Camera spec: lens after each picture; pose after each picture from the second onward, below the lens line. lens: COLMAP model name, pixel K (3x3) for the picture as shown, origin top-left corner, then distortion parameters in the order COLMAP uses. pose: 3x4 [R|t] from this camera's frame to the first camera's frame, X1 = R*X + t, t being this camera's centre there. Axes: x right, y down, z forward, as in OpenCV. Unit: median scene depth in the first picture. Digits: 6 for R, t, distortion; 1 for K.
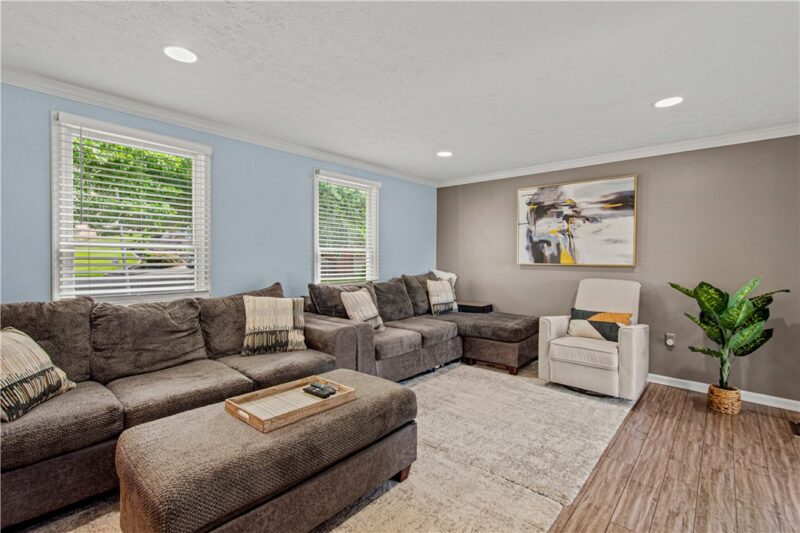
lens RADIAL K [[355.7, 0, 400.8], [0, 355.7, 259.4], [0, 0, 1]] dist [0.002735, 0.000212]
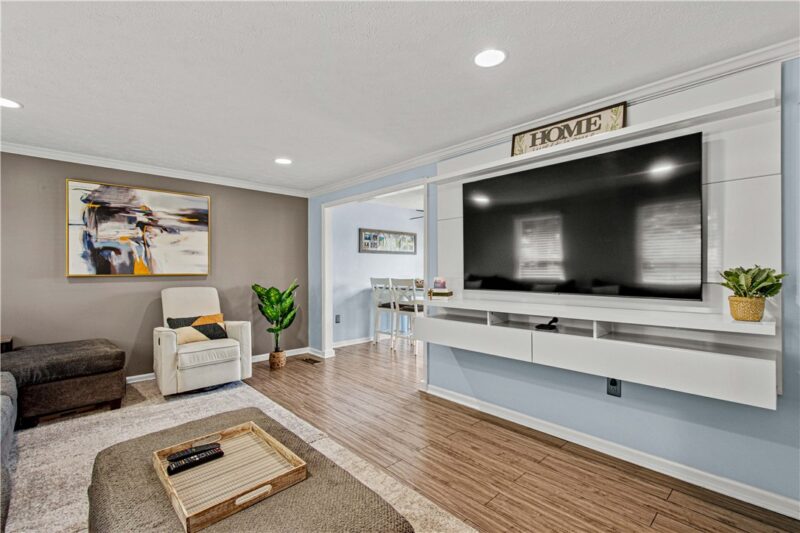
lens RADIAL K [[355.7, 0, 401.2], [0, 355.7, 268.2], [0, 0, 1]] dist [0.002735, 0.000212]
pose [[0.096025, -0.011680, 0.995310, -0.417290], [0.002773, 0.999930, 0.011467, -0.012103], [-0.995375, 0.001659, 0.096051, 0.235015]]
